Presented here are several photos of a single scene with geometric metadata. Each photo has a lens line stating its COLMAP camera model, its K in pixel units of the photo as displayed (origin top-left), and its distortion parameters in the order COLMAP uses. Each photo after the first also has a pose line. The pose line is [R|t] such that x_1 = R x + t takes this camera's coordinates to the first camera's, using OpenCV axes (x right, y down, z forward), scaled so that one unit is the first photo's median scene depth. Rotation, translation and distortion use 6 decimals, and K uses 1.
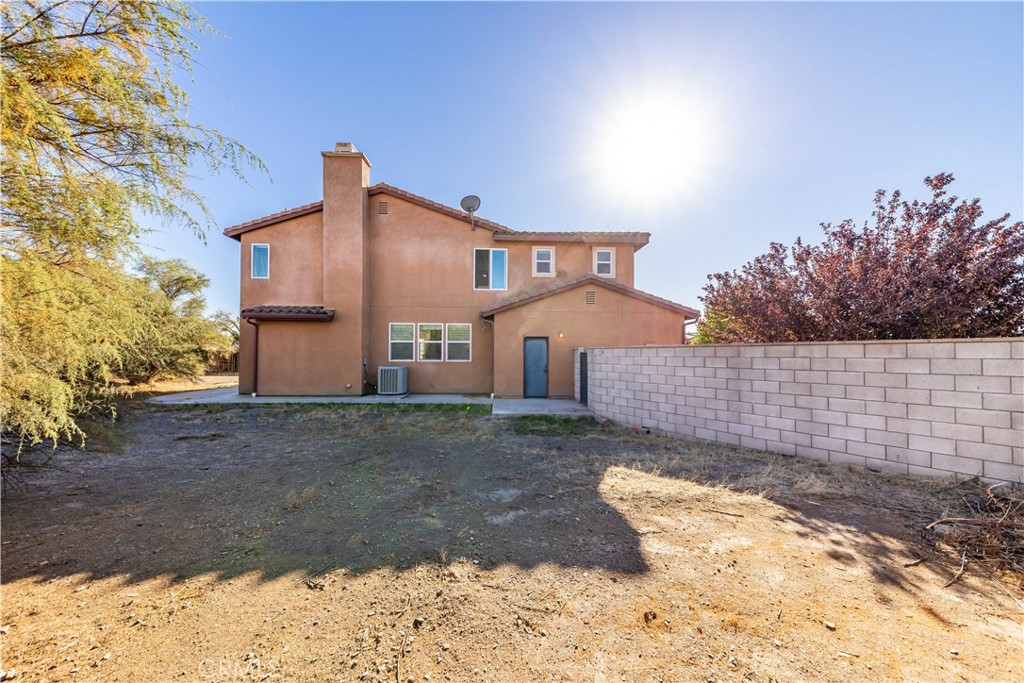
lens RADIAL K [[360.1, 0, 504.0], [0, 360.1, 351.7], [0, 0, 1]] dist [0.006916, -0.001659]
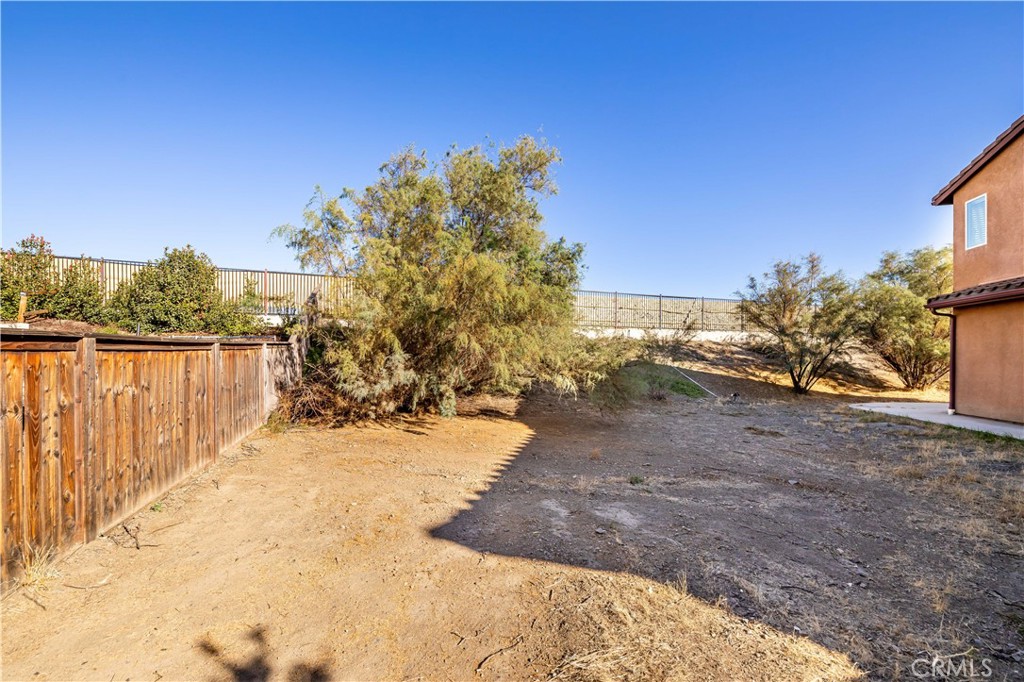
lens RADIAL K [[403.3, 0, 503.6], [0, 403.3, 364.9], [0, 0, 1]] dist [0.013930, 0.000129]
pose [[-0.276589, 0.005424, -0.960973, 0.343545], [0.010292, 0.999943, 0.002681, 0.011808], [0.960933, -0.009148, -0.276629, 0.346954]]
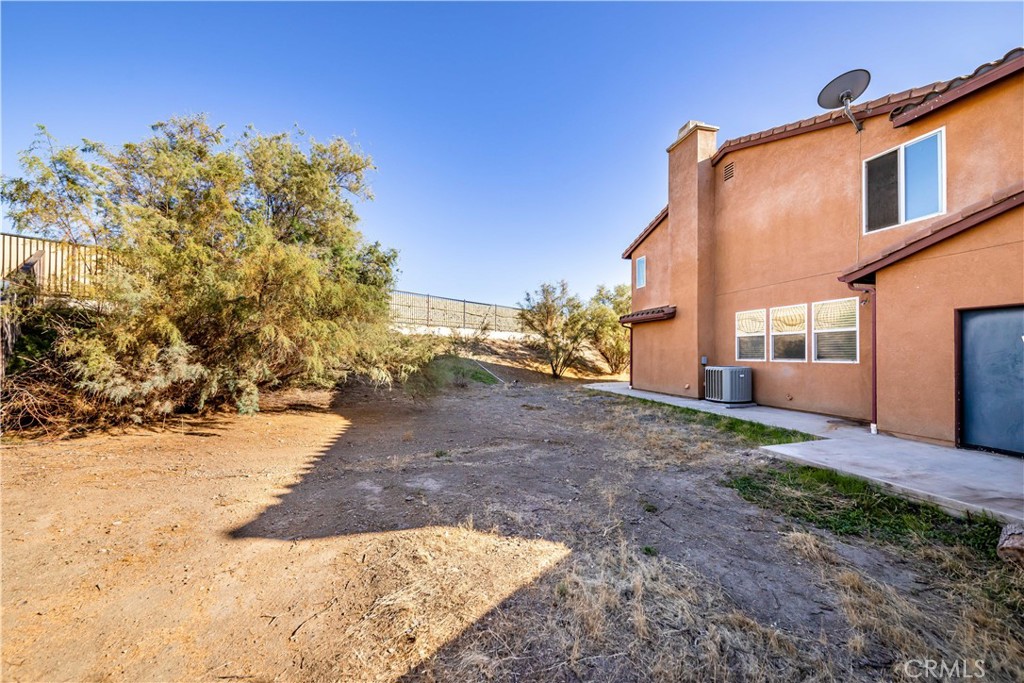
lens RADIAL K [[360.1, 0, 509.4], [0, 360.1, 357.3], [0, 0, 1]] dist [0.006916, -0.001659]
pose [[0.209845, 0.004061, -0.977726, 0.364805], [0.007295, 0.999957, 0.005719, 0.010431], [0.977707, -0.008333, 0.209807, 0.351975]]
